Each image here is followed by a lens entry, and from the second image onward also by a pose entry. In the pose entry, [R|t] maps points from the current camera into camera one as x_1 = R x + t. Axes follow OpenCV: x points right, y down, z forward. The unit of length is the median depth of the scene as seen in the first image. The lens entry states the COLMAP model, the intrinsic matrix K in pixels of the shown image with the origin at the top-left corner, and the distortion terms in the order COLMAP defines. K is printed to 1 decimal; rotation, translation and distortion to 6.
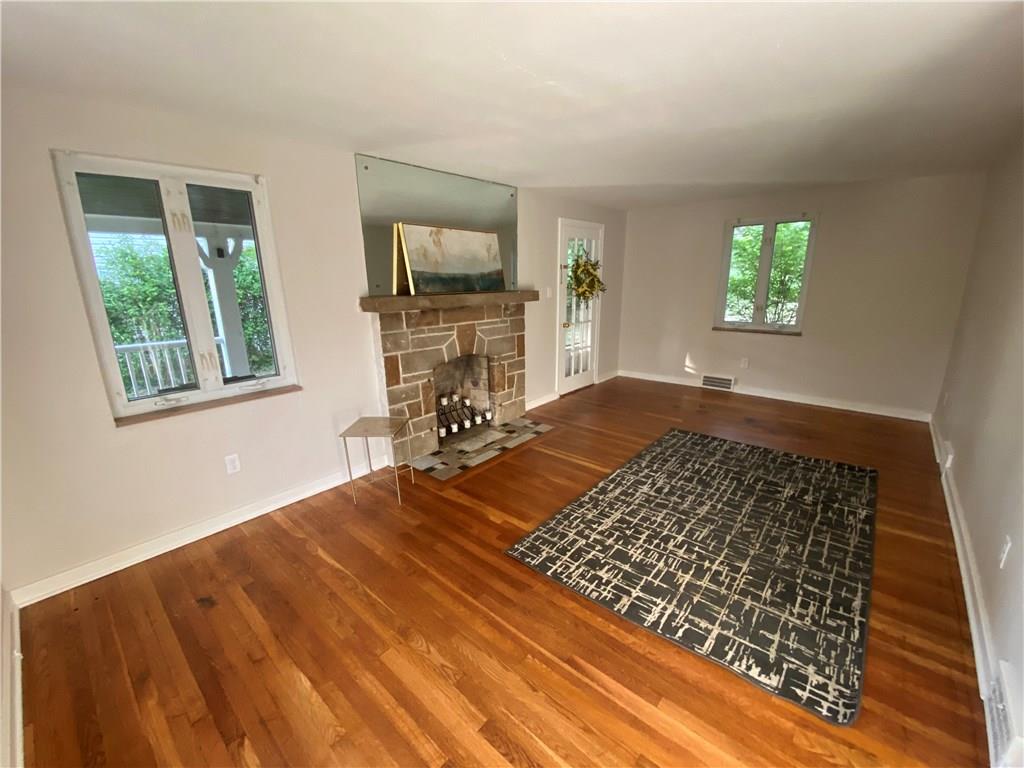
lens RADIAL K [[414.7, 0, 512.0], [0, 414.7, 384.0], [0, 0, 1]] dist [0.027859, -0.033214]
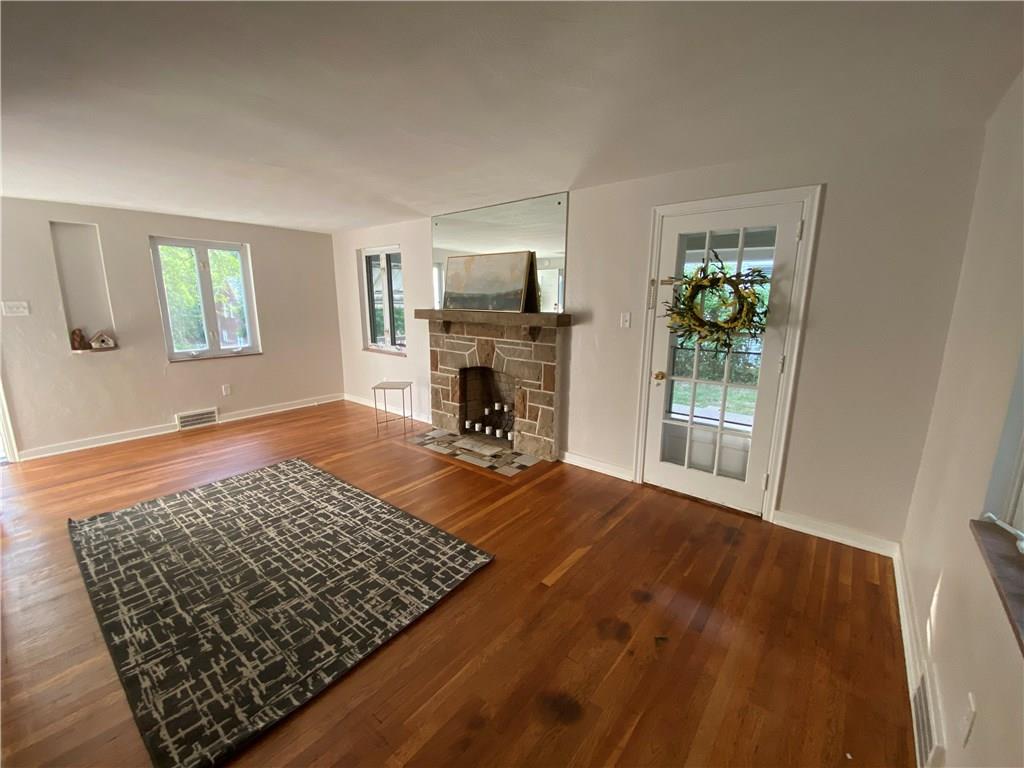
lens RADIAL K [[420.7, 0, 512.0], [0, 420.7, 384.0], [0, 0, 1]] dist [0.026317, -0.023604]
pose [[0.032982, 0.218443, -0.975292, 1.291522], [-0.249214, 0.946798, 0.203634, -0.355567], [0.967887, 0.236340, 0.085666, 1.292100]]
